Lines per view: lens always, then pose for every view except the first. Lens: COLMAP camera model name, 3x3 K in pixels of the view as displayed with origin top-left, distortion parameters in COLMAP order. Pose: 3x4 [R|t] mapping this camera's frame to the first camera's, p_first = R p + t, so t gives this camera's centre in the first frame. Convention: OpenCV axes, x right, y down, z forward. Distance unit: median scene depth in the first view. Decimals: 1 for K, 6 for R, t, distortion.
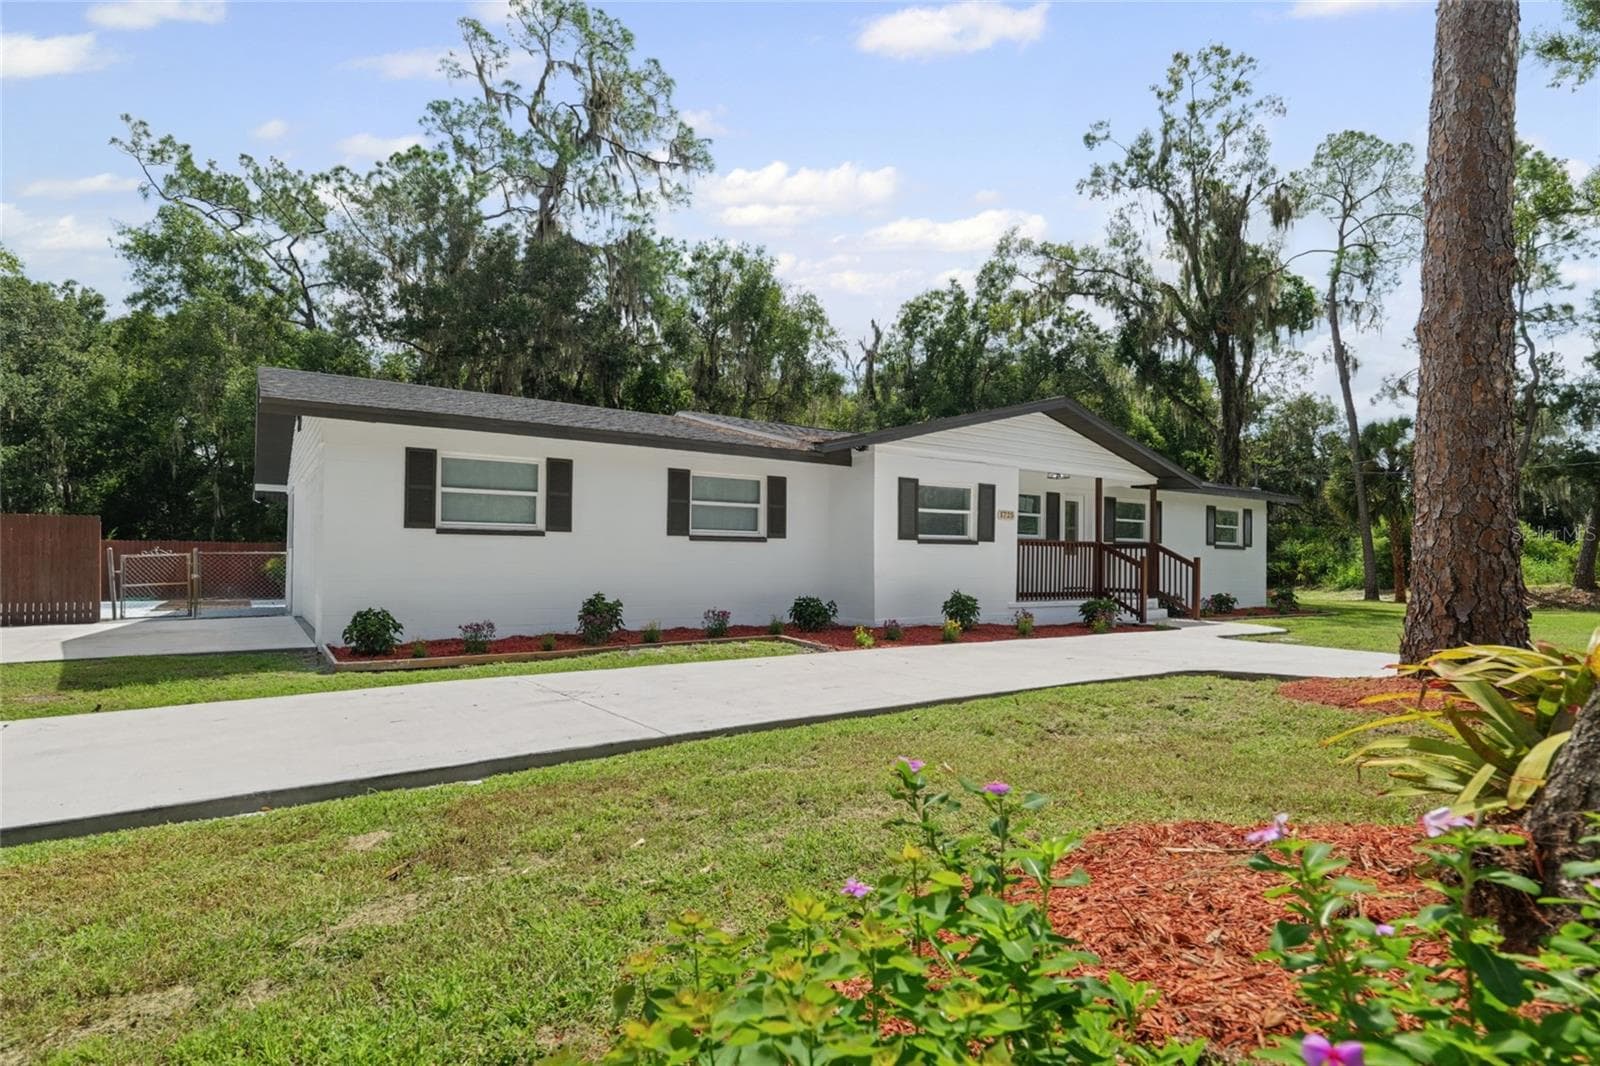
lens RADIAL K [[802.9, 0, 799.4], [0, 802.9, 547.3], [0, 0, 1]] dist [0.000044, 0.000978]
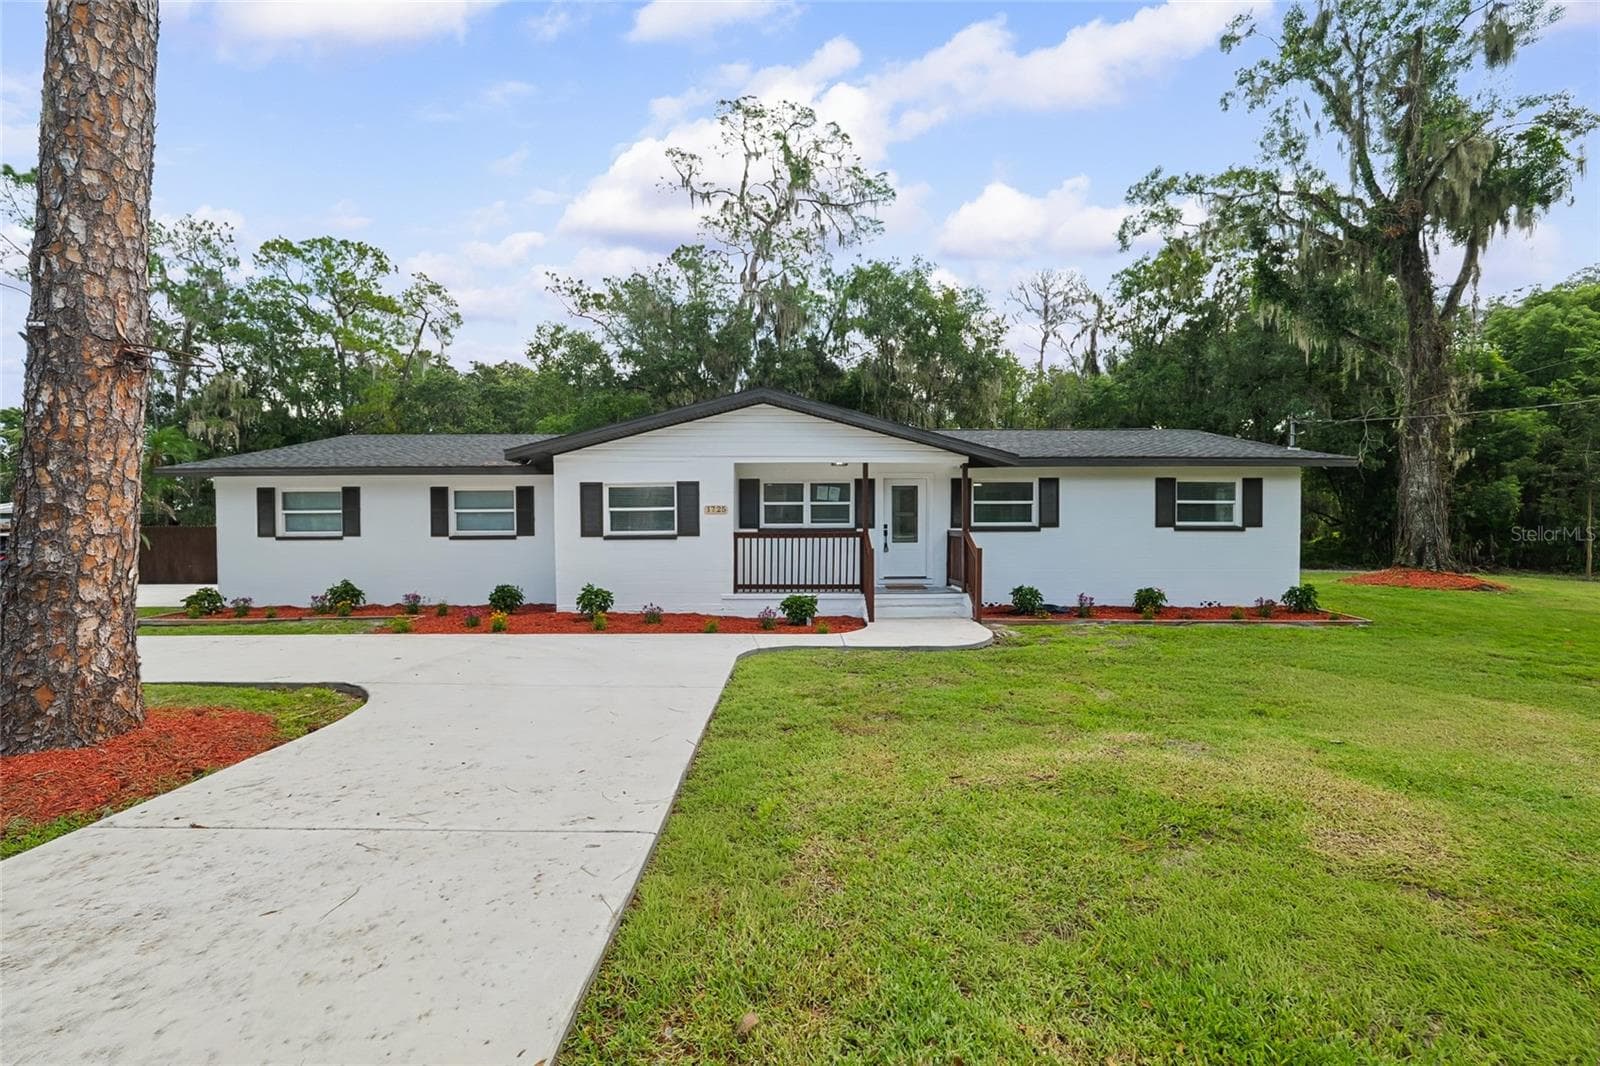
lens RADIAL K [[669.1, 0, 793.7], [0, 669.1, 539.8], [0, 0, 1]] dist [-0.012840, 0.000943]
pose [[0.825900, -0.006054, -0.563785, 0.617220], [0.018665, 0.999688, 0.016607, -0.010320], [0.563508, -0.024239, 0.825755, 0.261156]]
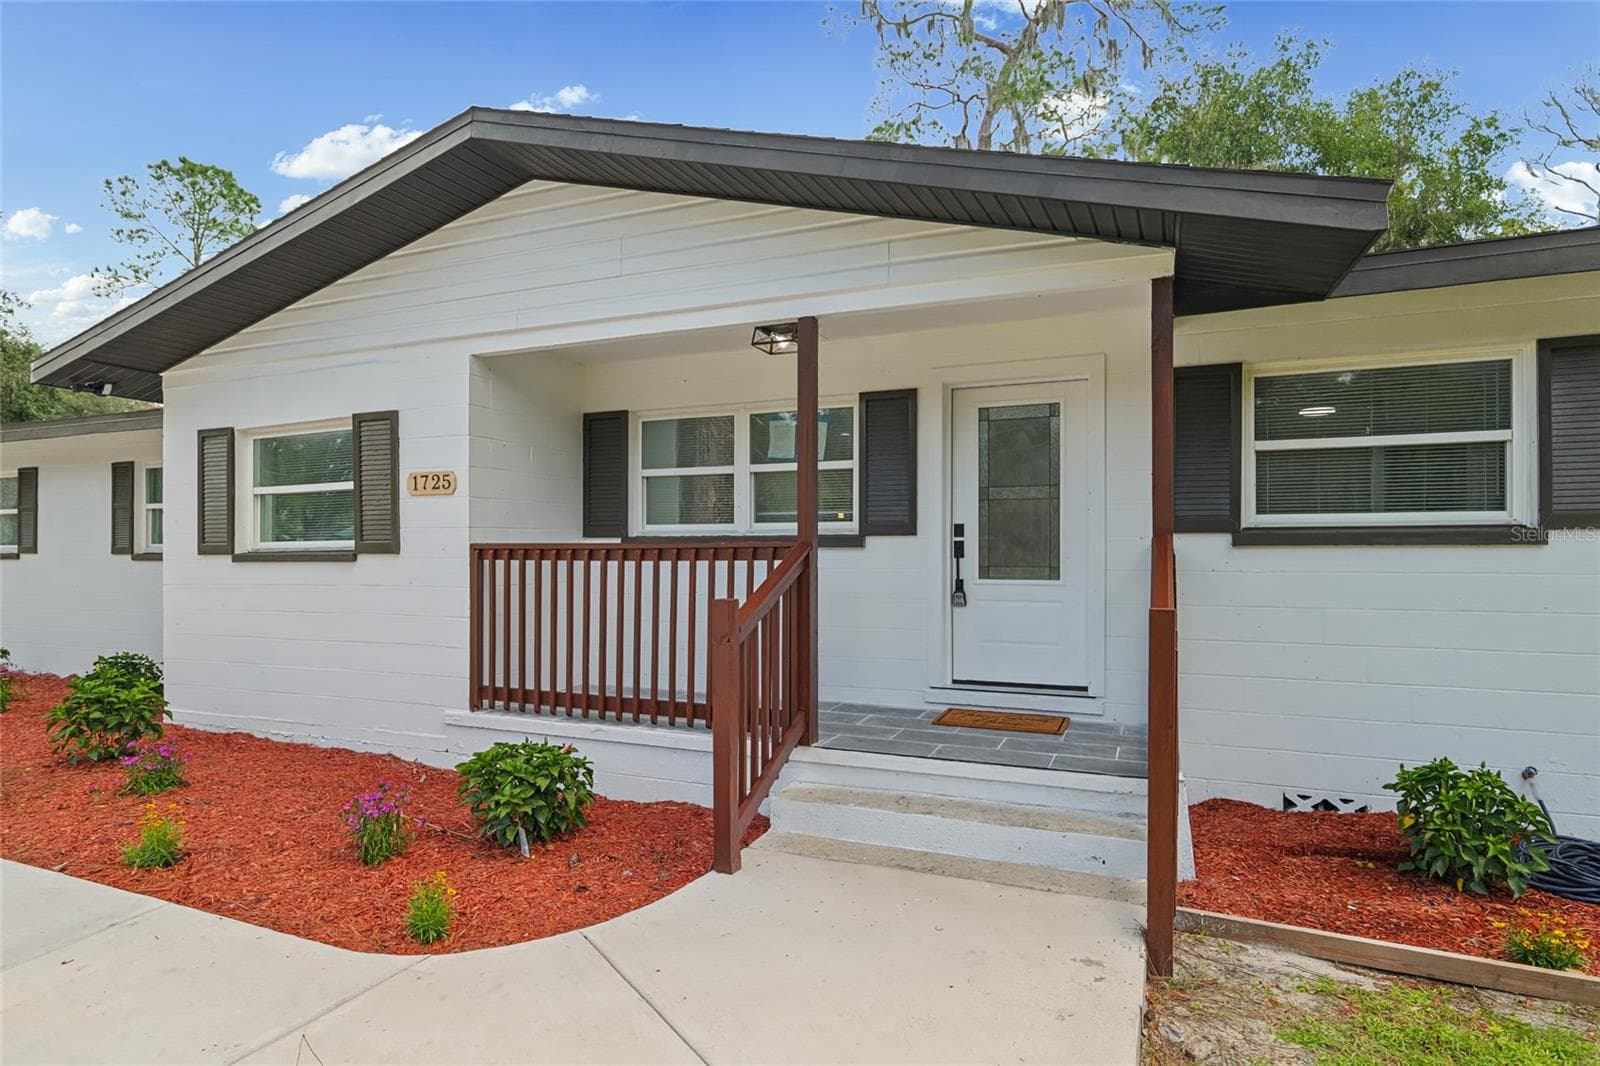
lens RADIAL K [[802.9, 0, 806.3], [0, 802.9, 559.8], [0, 0, 1]] dist [0.000044, 0.000978]
pose [[0.548208, -0.009853, -0.836284, 0.506230], [0.011376, 0.999926, -0.004323, 0.000267], [0.836264, -0.007143, 0.548280, 0.705098]]
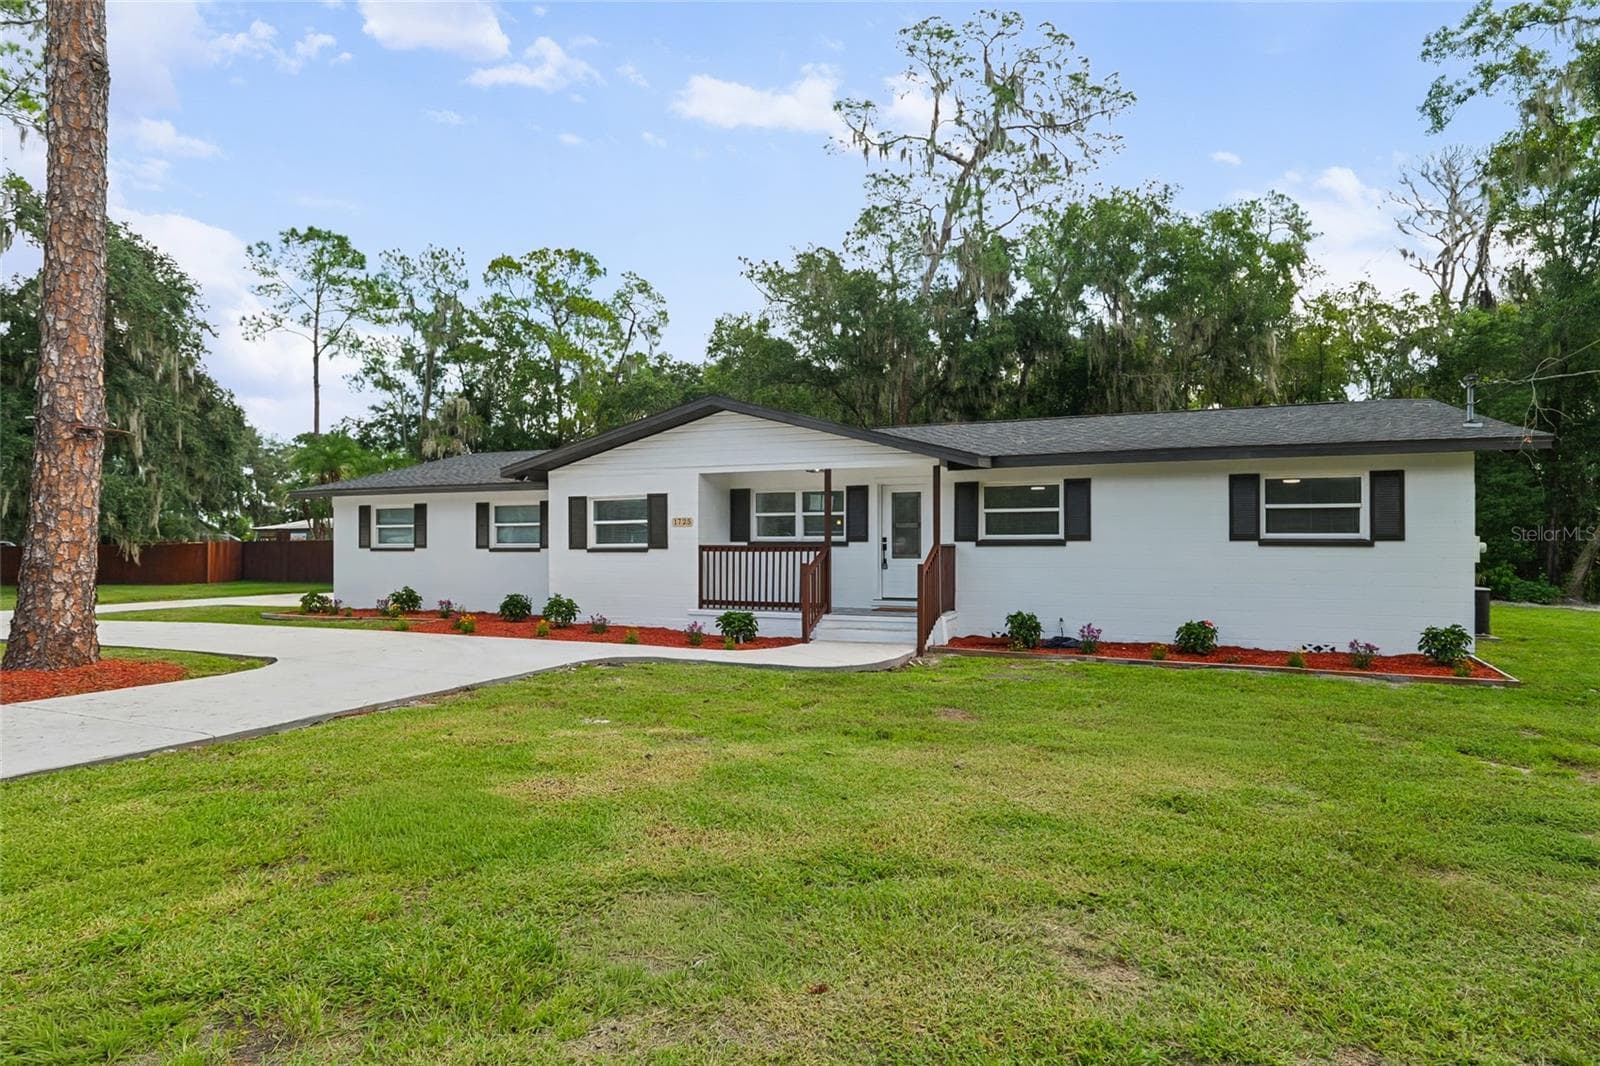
lens RADIAL K [[860.9, 0, 787.4], [0, 860.9, 540.5], [0, 0, 1]] dist [-0.002526, -0.003115]
pose [[0.534548, -0.017512, -0.844957, 0.924129], [0.013689, 0.999834, -0.012062, -0.001678], [0.845027, -0.005119, 0.534699, 0.404008]]
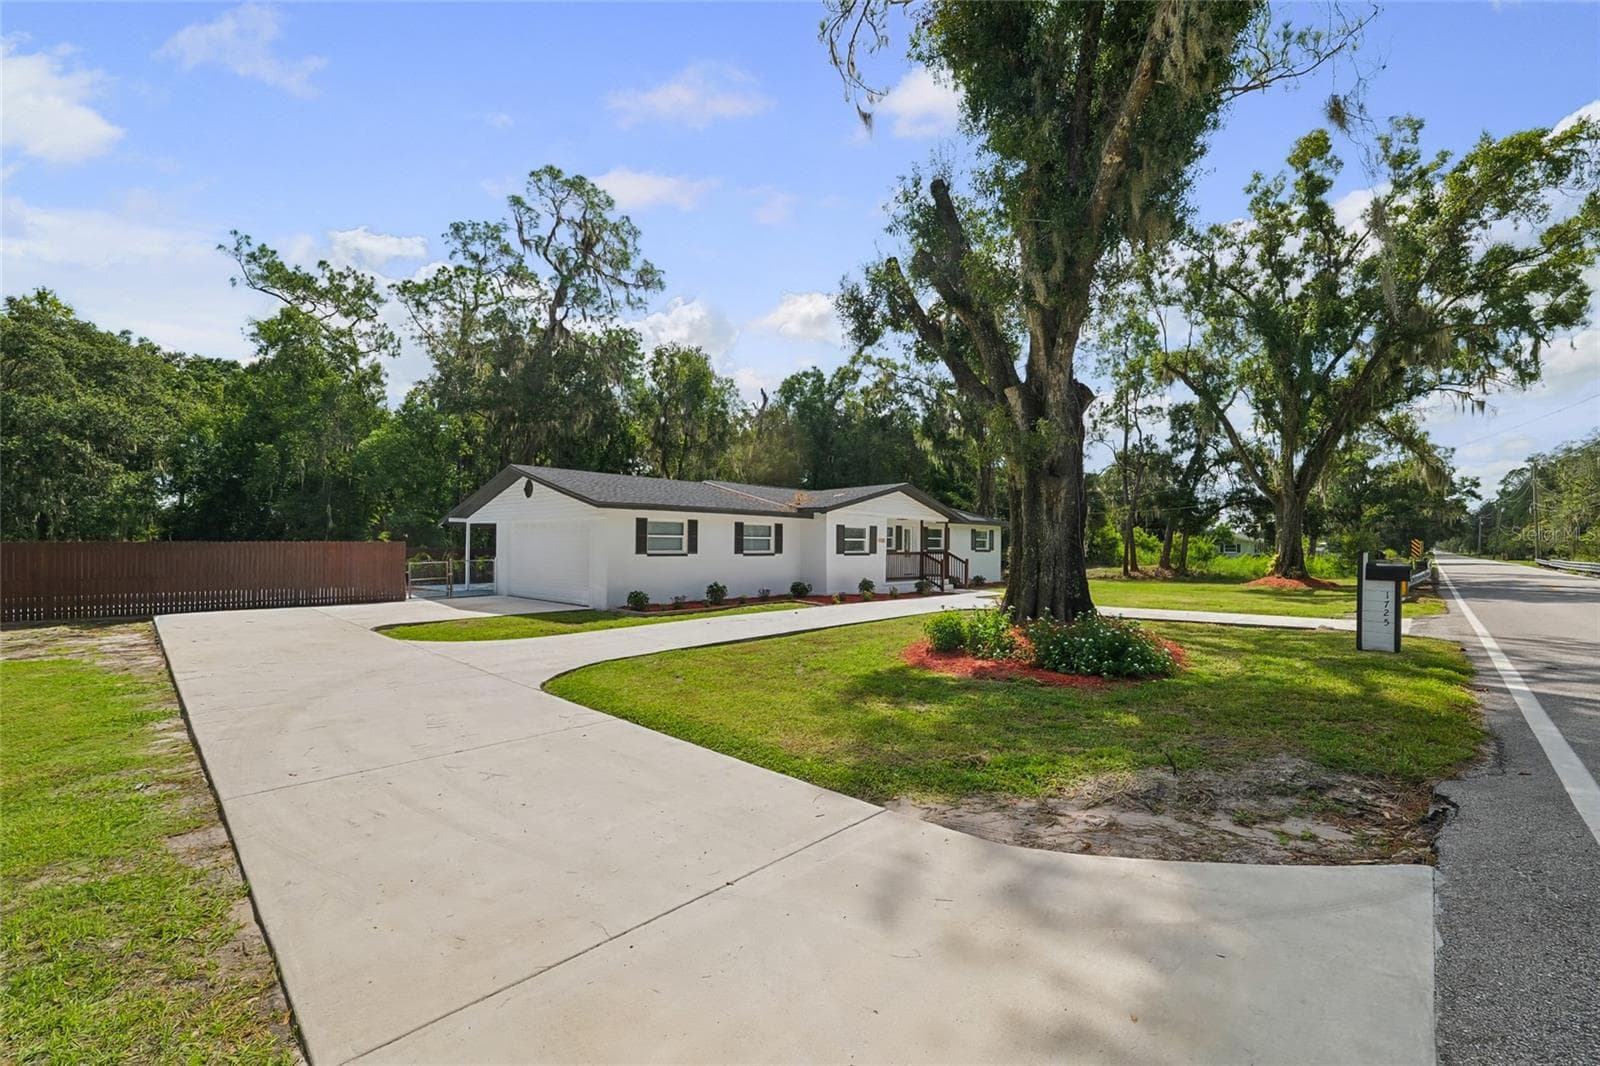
lens RADIAL K [[641.3, 0, 799.9], [0, 641.3, 533.9], [0, 0, 1]] dist [-0.009609, -0.000269]
pose [[0.978649, 0.000875, 0.205538, -0.216063], [-0.000518, 0.999998, -0.001793, -0.040472], [-0.205539, 0.001648, 0.978648, -0.429274]]
